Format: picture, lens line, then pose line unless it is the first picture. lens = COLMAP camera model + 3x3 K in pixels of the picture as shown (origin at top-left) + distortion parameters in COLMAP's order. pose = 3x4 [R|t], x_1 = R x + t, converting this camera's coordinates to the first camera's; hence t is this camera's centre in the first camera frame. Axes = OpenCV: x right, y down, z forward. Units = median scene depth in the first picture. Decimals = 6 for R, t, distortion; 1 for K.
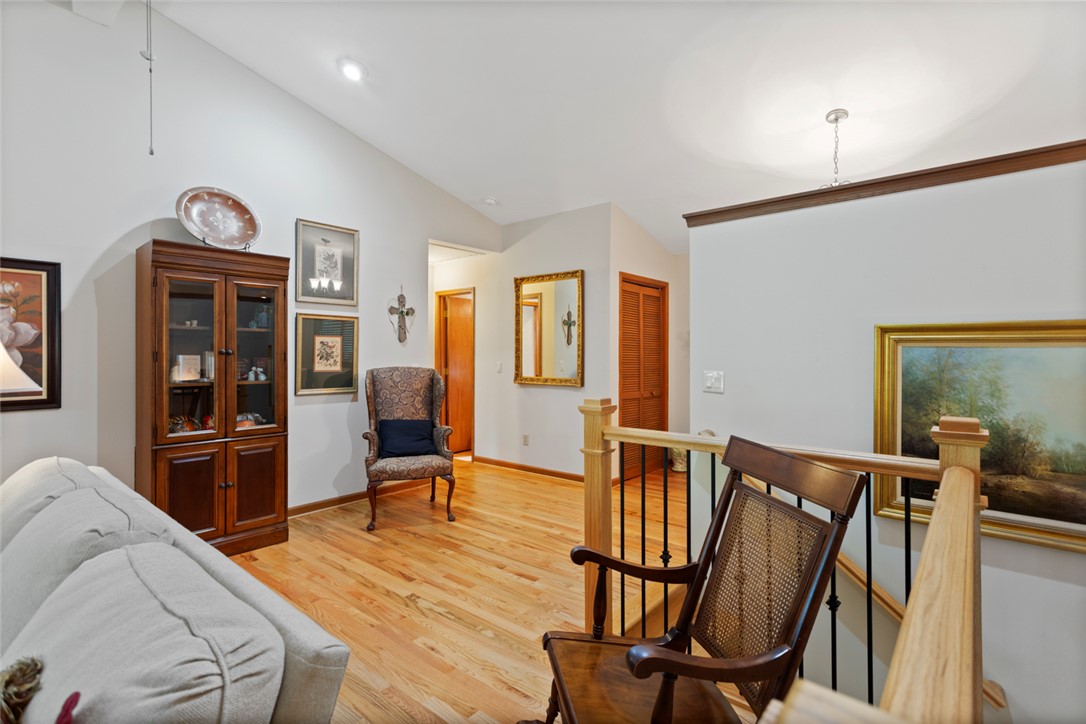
lens RADIAL K [[519.8, 0, 552.2], [0, 519.8, 355.3], [0, 0, 1]] dist [0.000550, 0.001172]
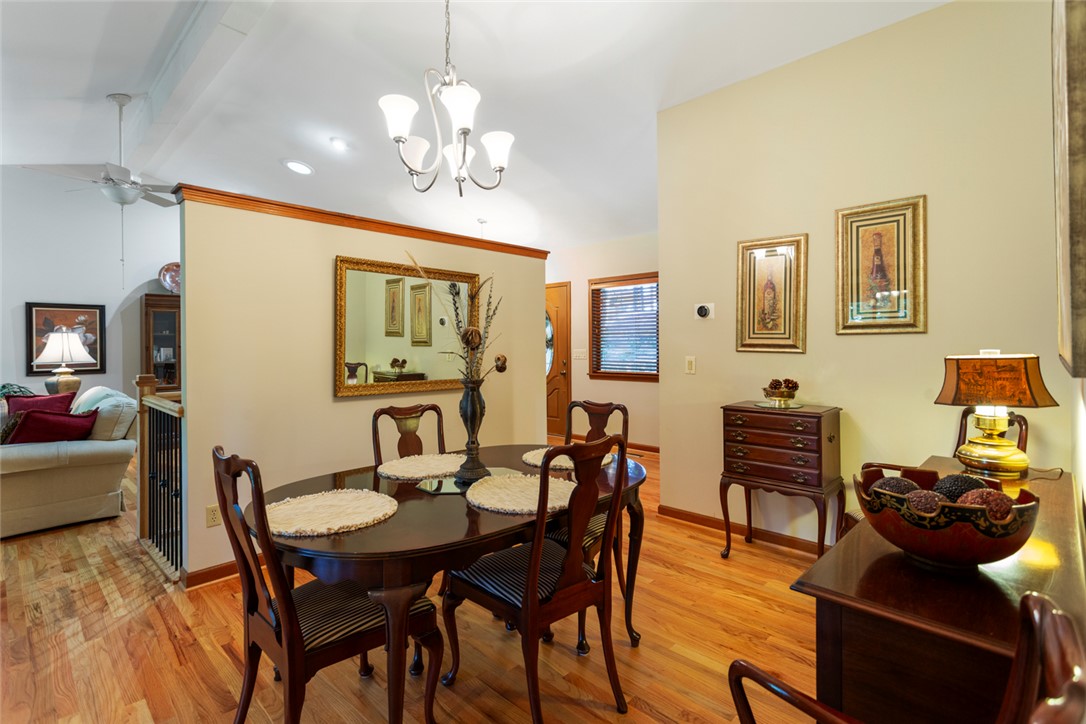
lens RADIAL K [[519.8, 0, 538.0], [0, 519.8, 353.2], [0, 0, 1]] dist [0.000550, 0.001172]
pose [[0.996612, -0.001172, -0.082237, 0.993886], [0.002016, 0.999946, 0.010180, 0.002919], [0.082221, -0.010311, 0.996561, -0.976082]]
